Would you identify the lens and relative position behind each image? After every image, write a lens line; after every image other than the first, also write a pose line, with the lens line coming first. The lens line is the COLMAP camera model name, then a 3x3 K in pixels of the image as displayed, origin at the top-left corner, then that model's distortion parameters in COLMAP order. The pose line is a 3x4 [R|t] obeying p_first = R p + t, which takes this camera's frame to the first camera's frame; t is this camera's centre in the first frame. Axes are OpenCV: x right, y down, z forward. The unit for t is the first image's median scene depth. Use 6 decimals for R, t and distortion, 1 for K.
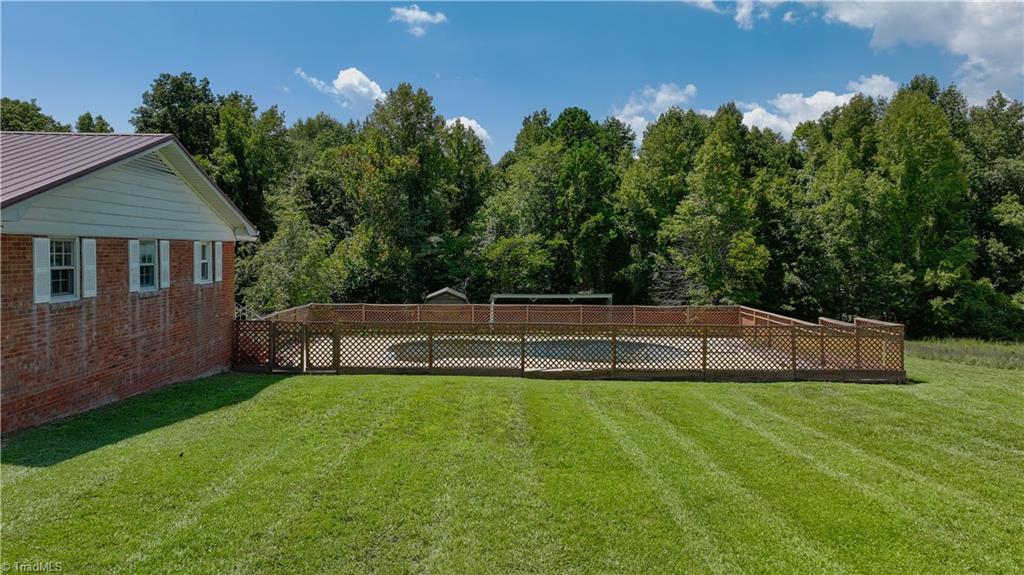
lens RADIAL K [[729.1, 0, 509.5], [0, 729.1, 269.6], [0, 0, 1]] dist [0.001259, 0.002847]
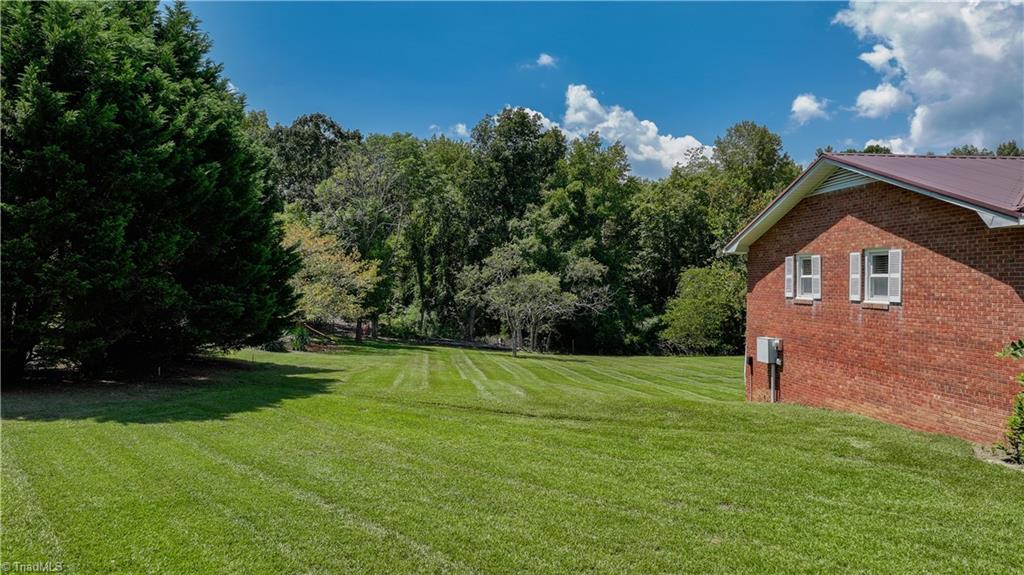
lens RADIAL K [[718.2, 0, 512.0], [0, 718.2, 287.5], [0, 0, 1]] dist [-0.002386, 0.000774]
pose [[0.997445, -0.003652, 0.071351, -0.573897], [0.005309, 0.999720, -0.023050, 0.006373], [-0.071247, 0.023370, 0.997185, -0.000371]]
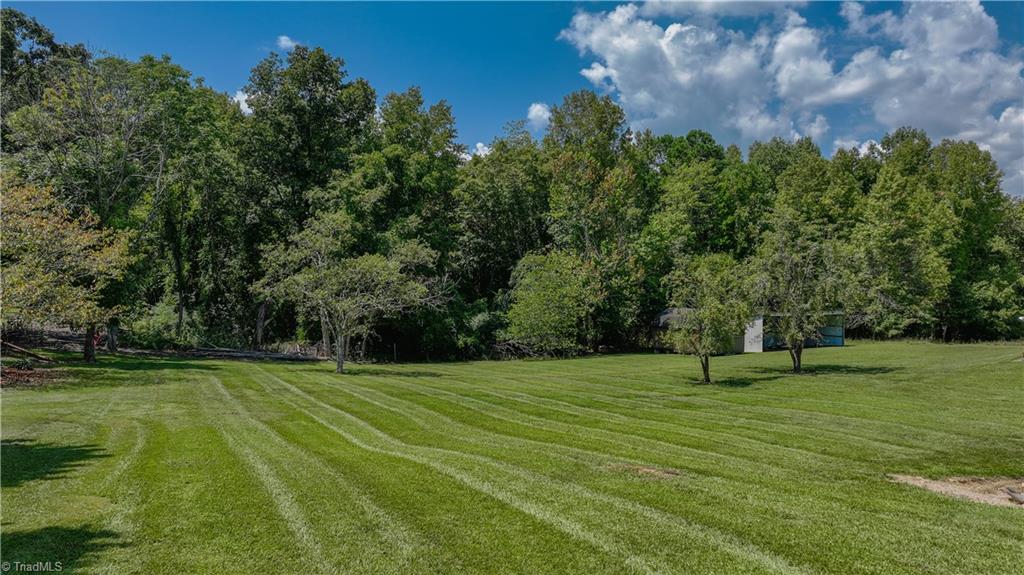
lens RADIAL K [[723.6, 0, 509.3], [0, 723.6, 289.3], [0, 0, 1]] dist [0.005184, 0.006597]
pose [[0.917715, -0.009379, 0.397128, -0.617460], [0.015108, 0.999822, -0.011301, 0.007304], [-0.396951, 0.016371, 0.917694, 0.211336]]
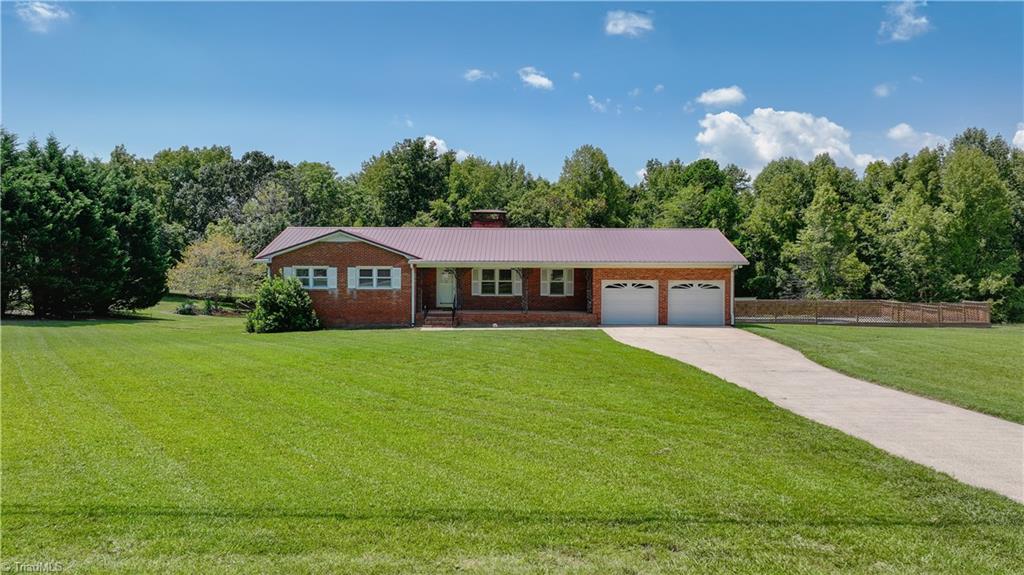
lens RADIAL K [[723.6, 0, 509.3], [0, 723.6, 289.3], [0, 0, 1]] dist [0.005184, 0.006597]
pose [[0.999402, -0.004875, -0.034240, -0.252774], [0.005060, 0.999973, 0.005319, 0.007203], [0.034214, -0.005489, 0.999399, -0.370871]]
